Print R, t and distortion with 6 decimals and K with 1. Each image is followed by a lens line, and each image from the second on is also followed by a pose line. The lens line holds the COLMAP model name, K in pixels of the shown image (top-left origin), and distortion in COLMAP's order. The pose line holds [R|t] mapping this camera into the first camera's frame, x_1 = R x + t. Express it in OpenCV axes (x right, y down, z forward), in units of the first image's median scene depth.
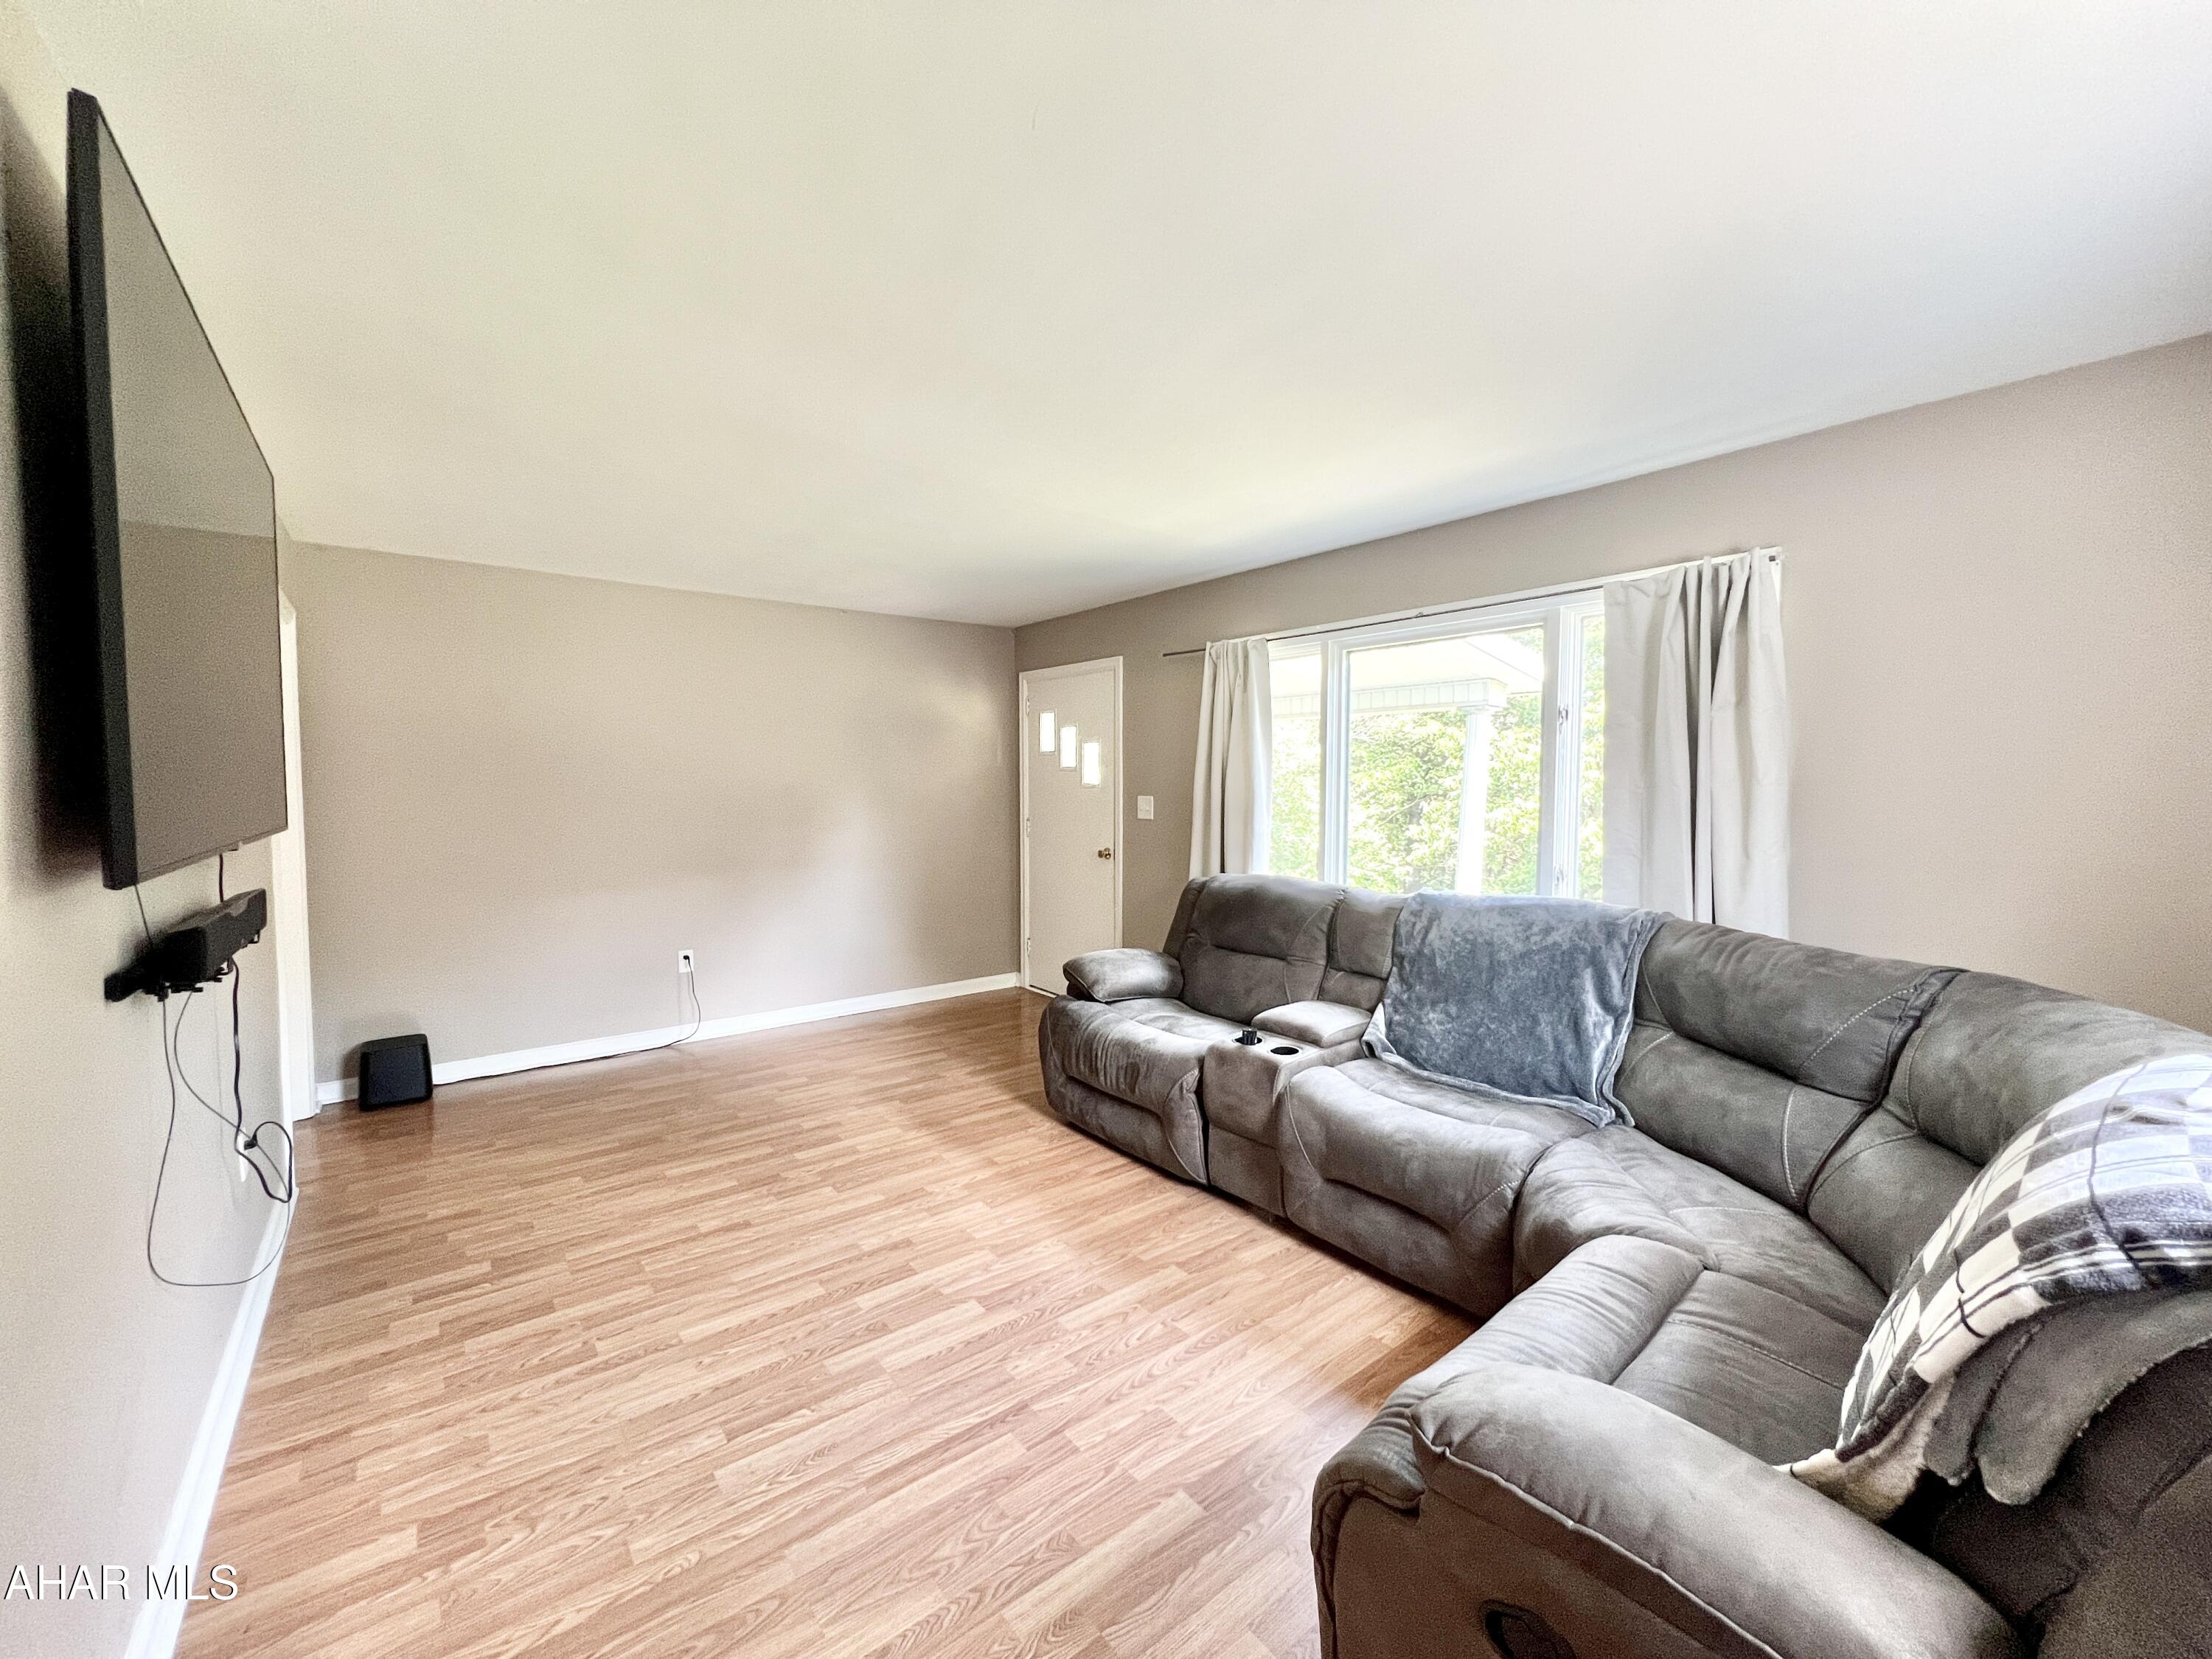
lens RADIAL K [[881.4, 0, 1097.9], [0, 881.4, 825.2], [0, 0, 1]] dist [-0.004648, 0.000699]
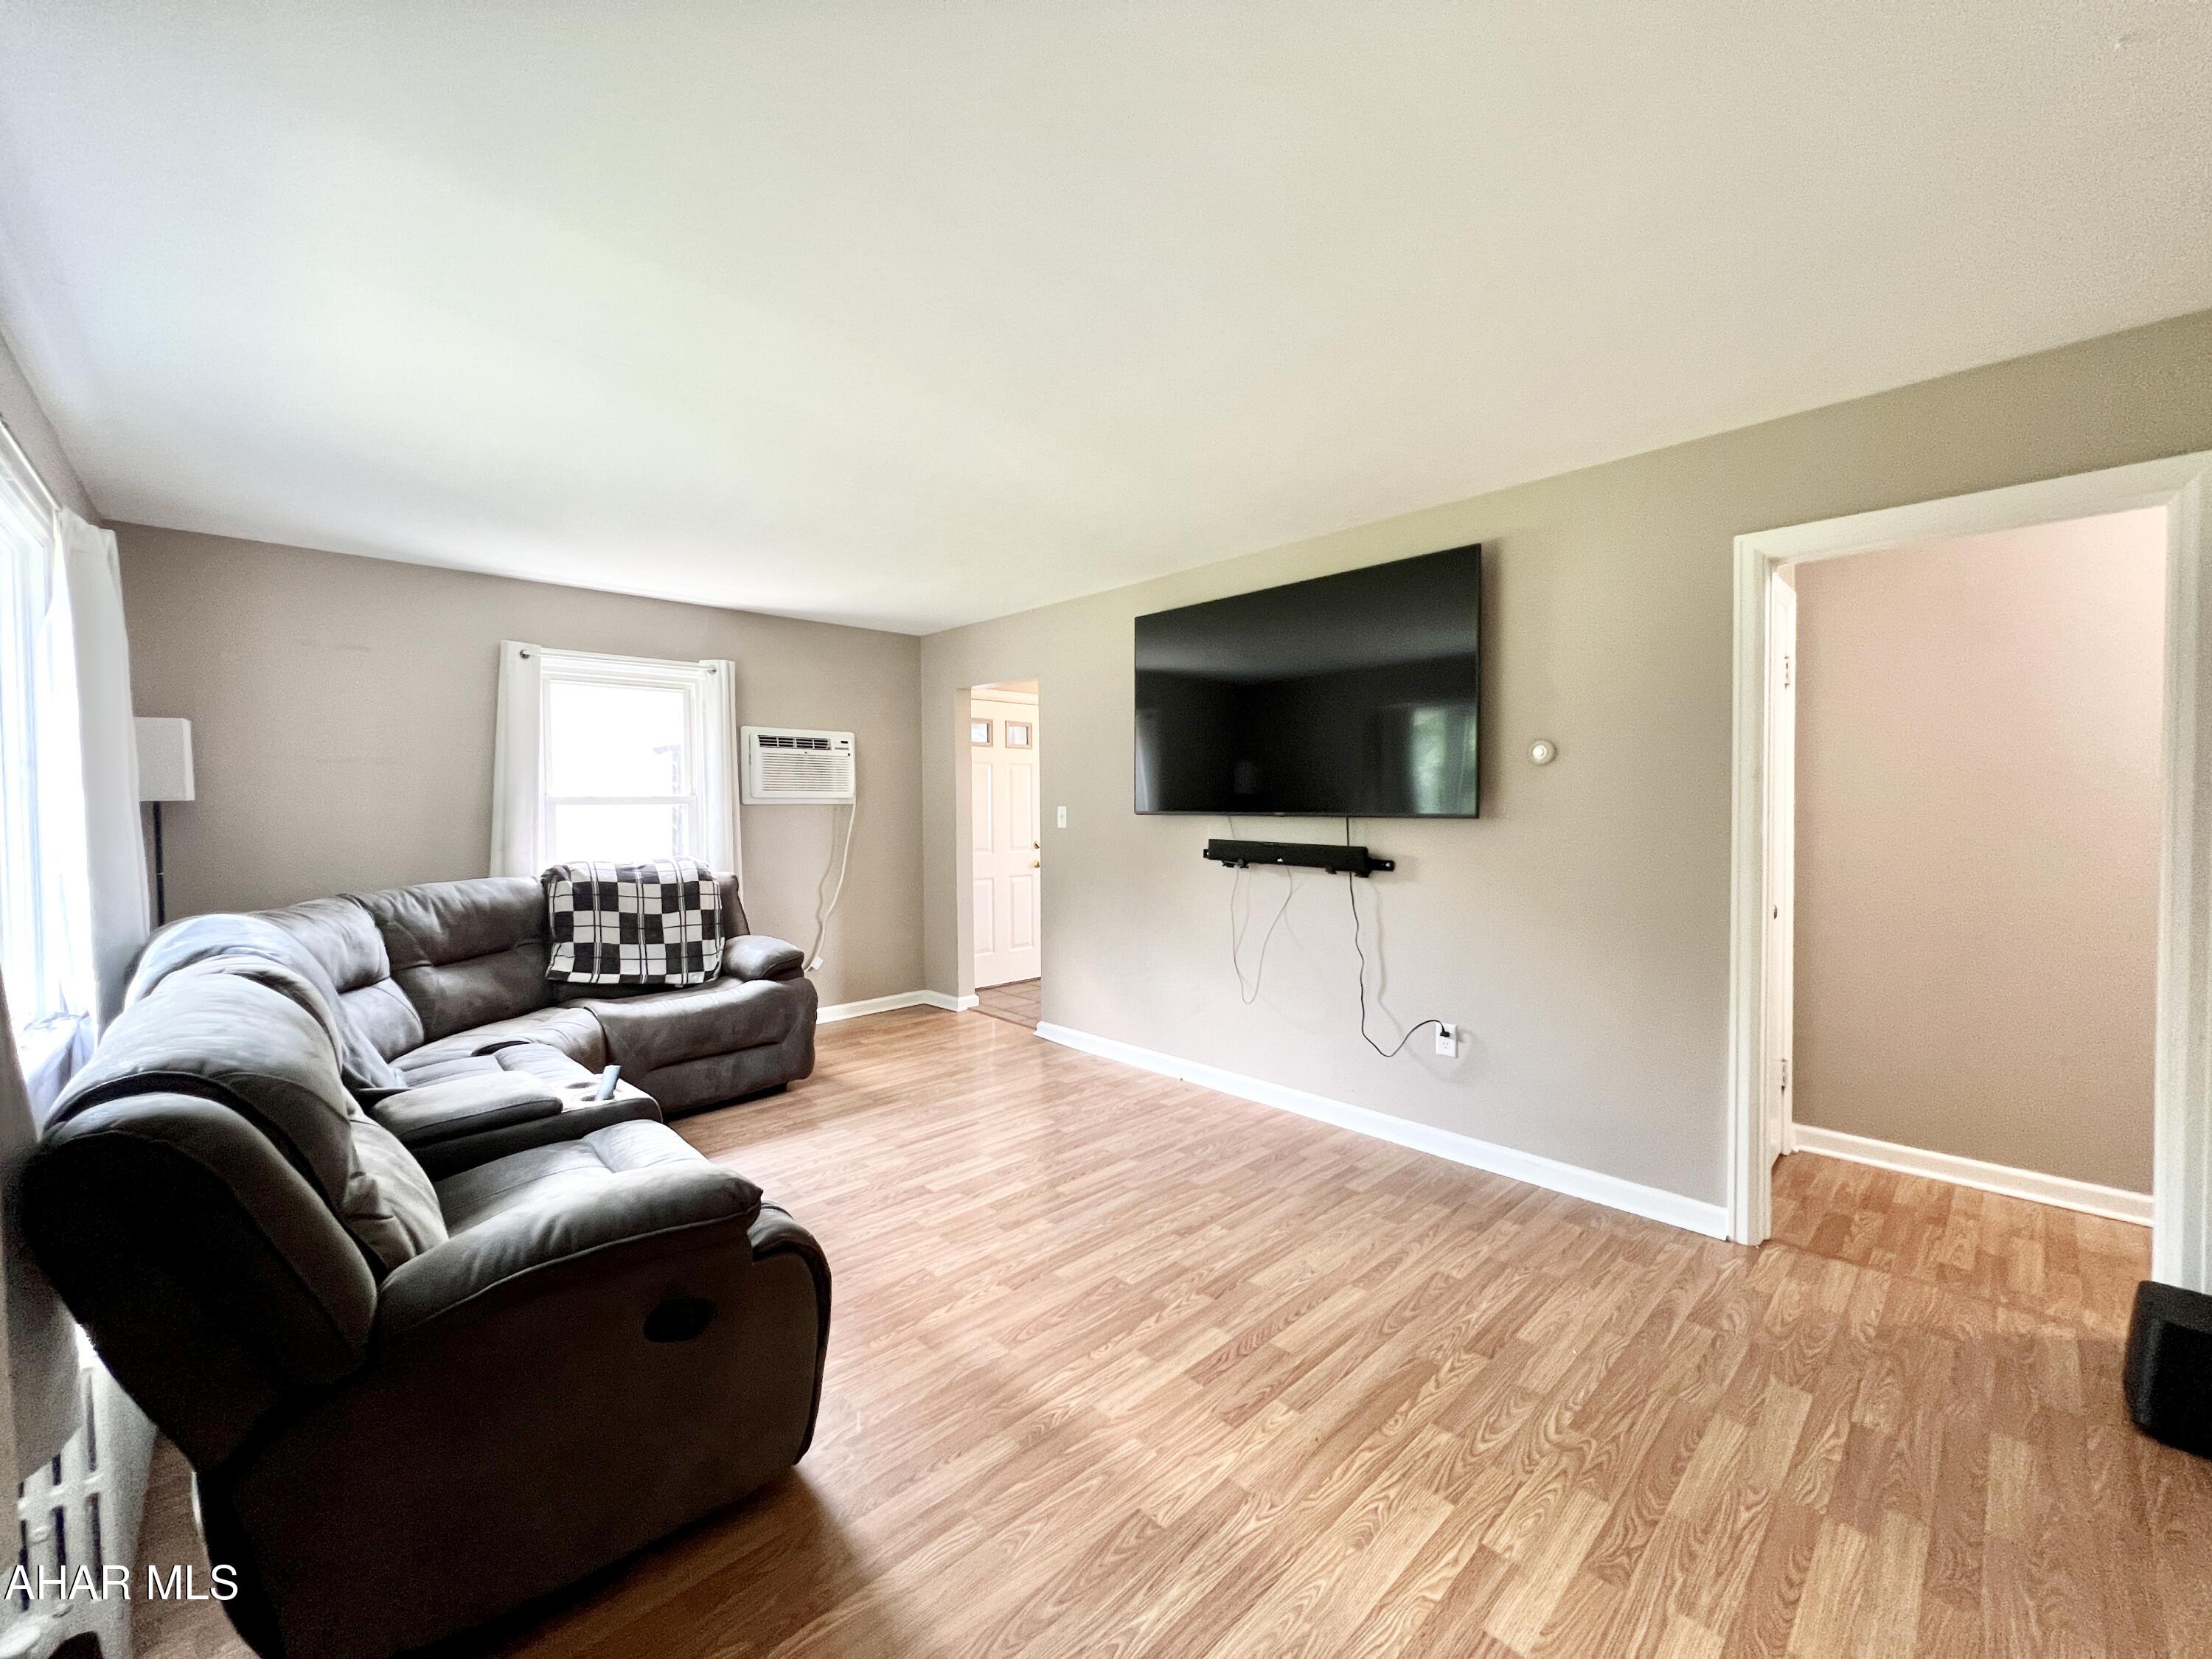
lens RADIAL K [[881.4, 0, 1104.1], [0, 881.4, 818.5], [0, 0, 1]] dist [-0.004648, 0.000699]
pose [[-0.994838, 0.006284, -0.101278, -0.200232], [-0.000272, 0.997912, 0.064583, -0.060077], [0.101472, 0.064278, -0.992760, 1.739902]]
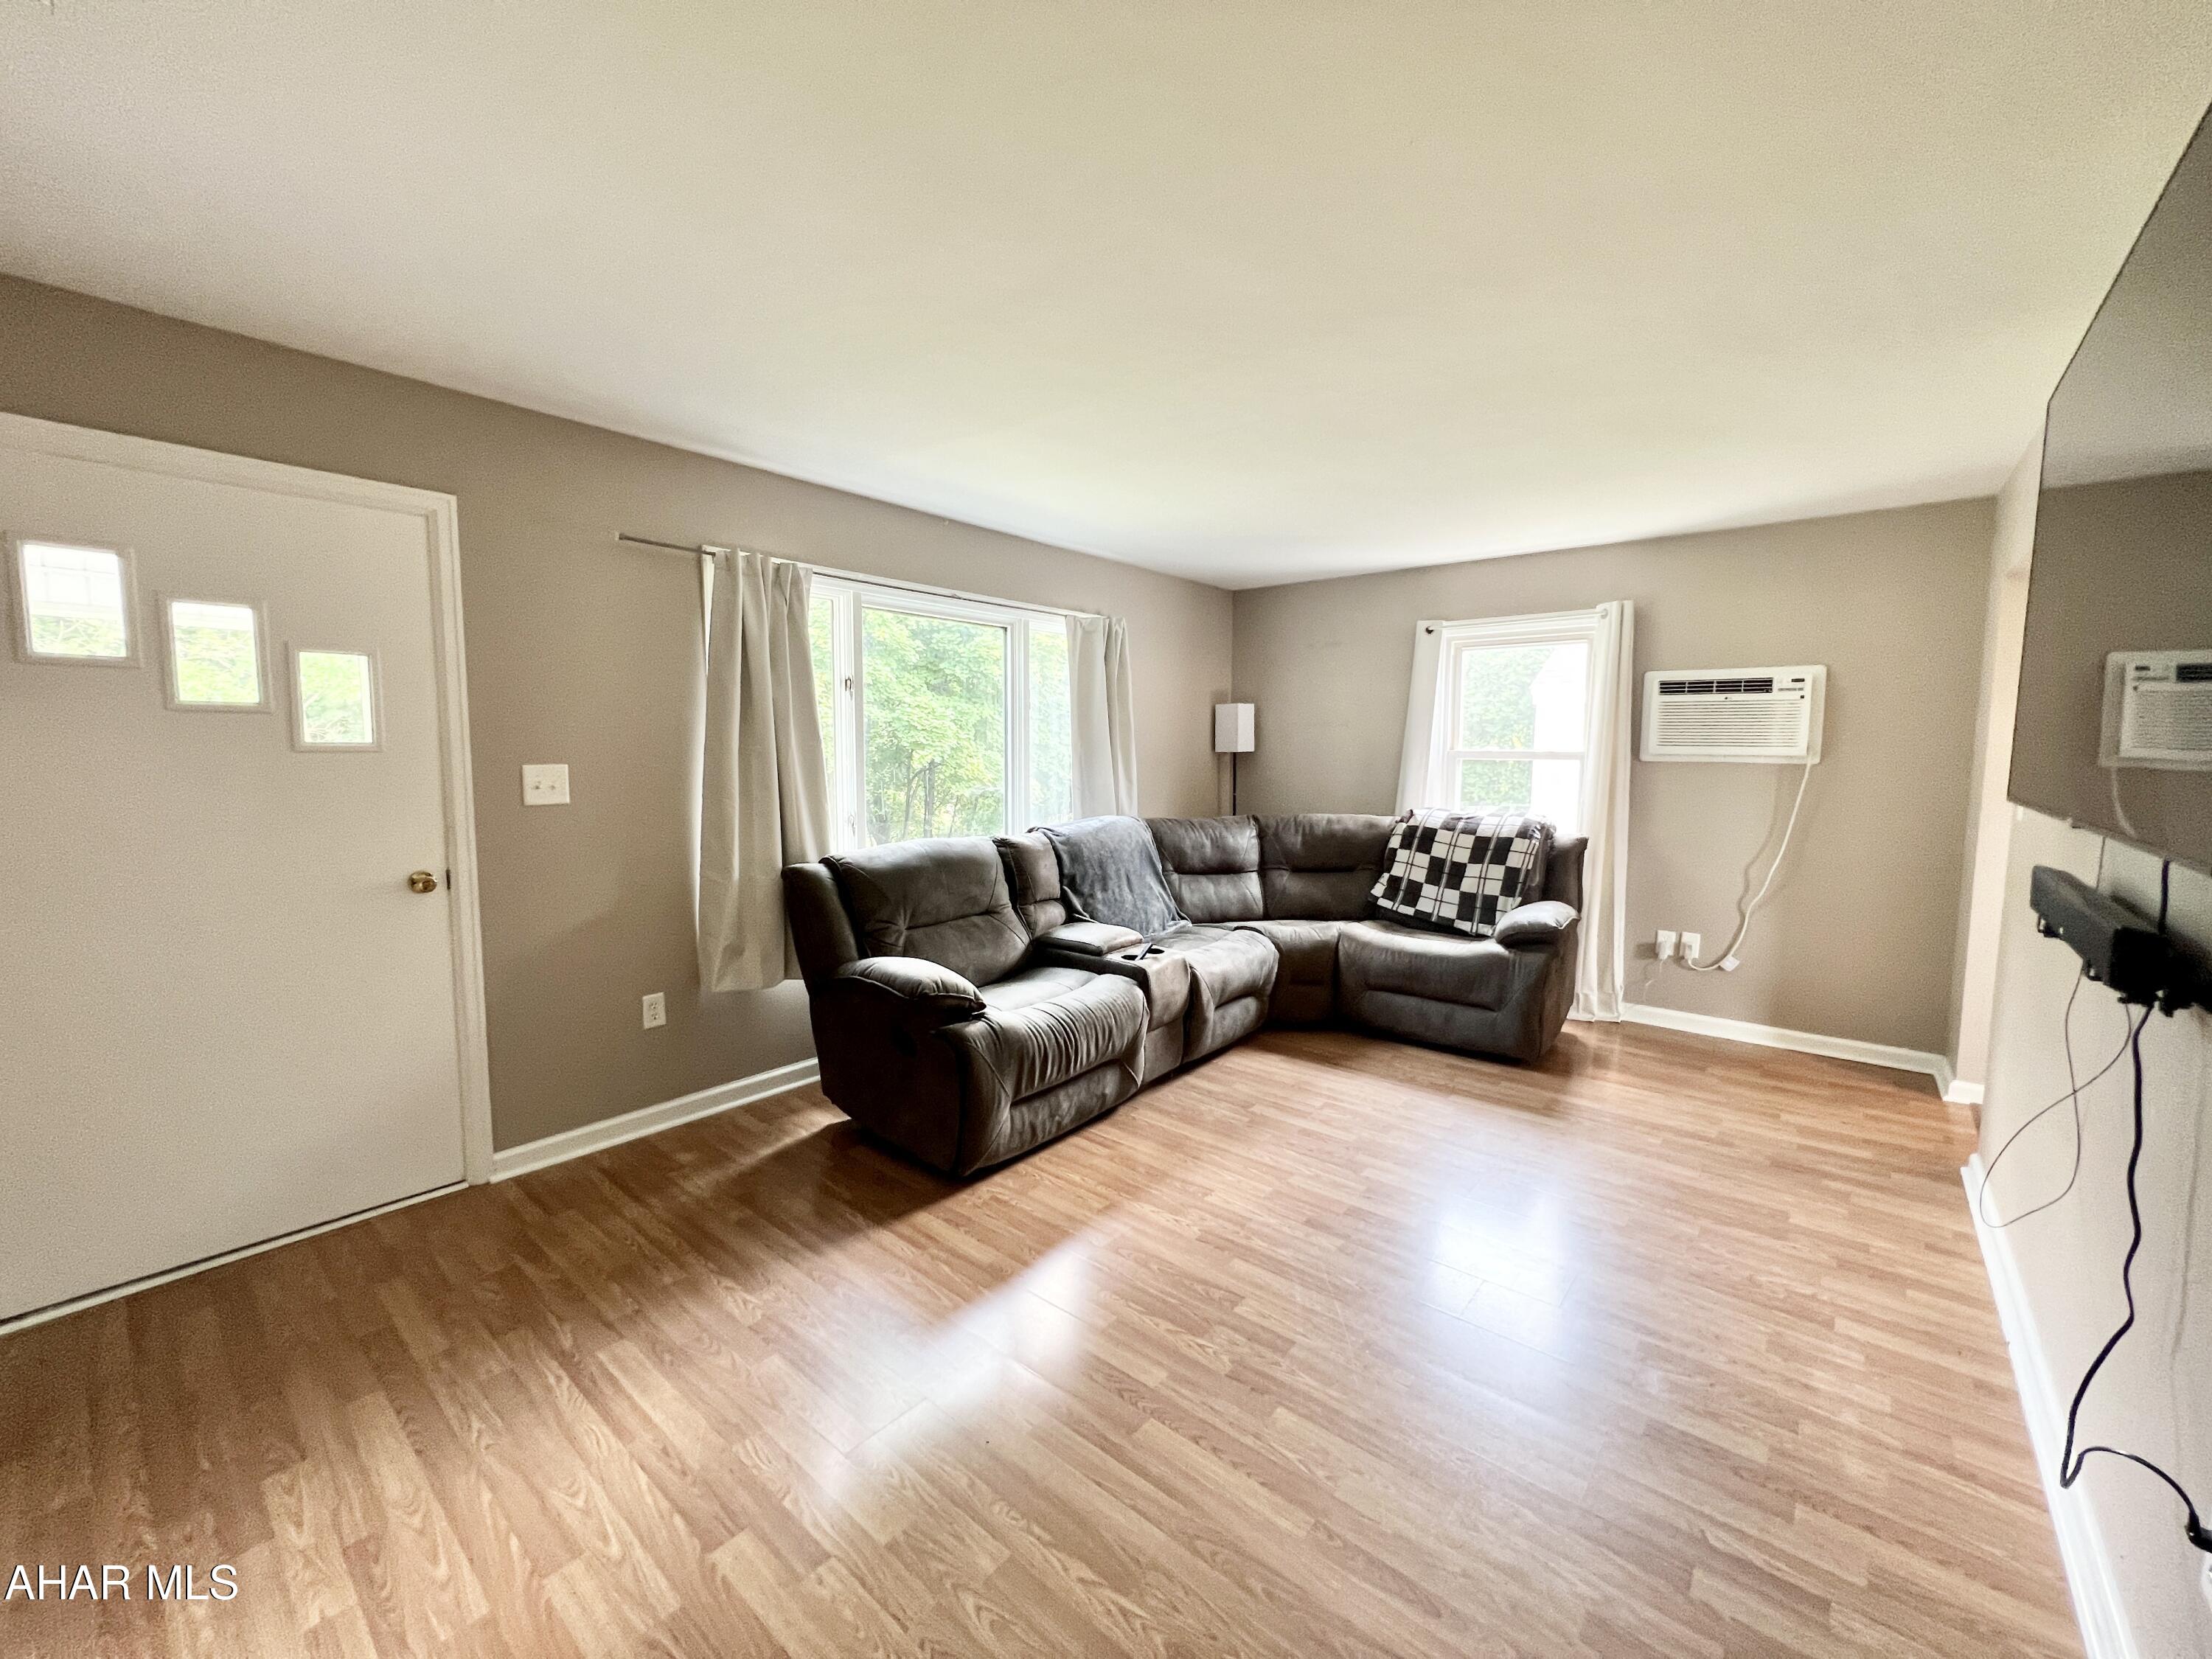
lens RADIAL K [[881.4, 0, 1093.7], [0, 881.4, 822.7], [0, 0, 1]] dist [-0.004648, 0.000699]
pose [[-0.204392, -0.090744, 0.974674, -0.934061], [0.039320, 0.994129, 0.100800, -0.061706], [-0.978099, 0.058927, -0.199624, 1.218754]]
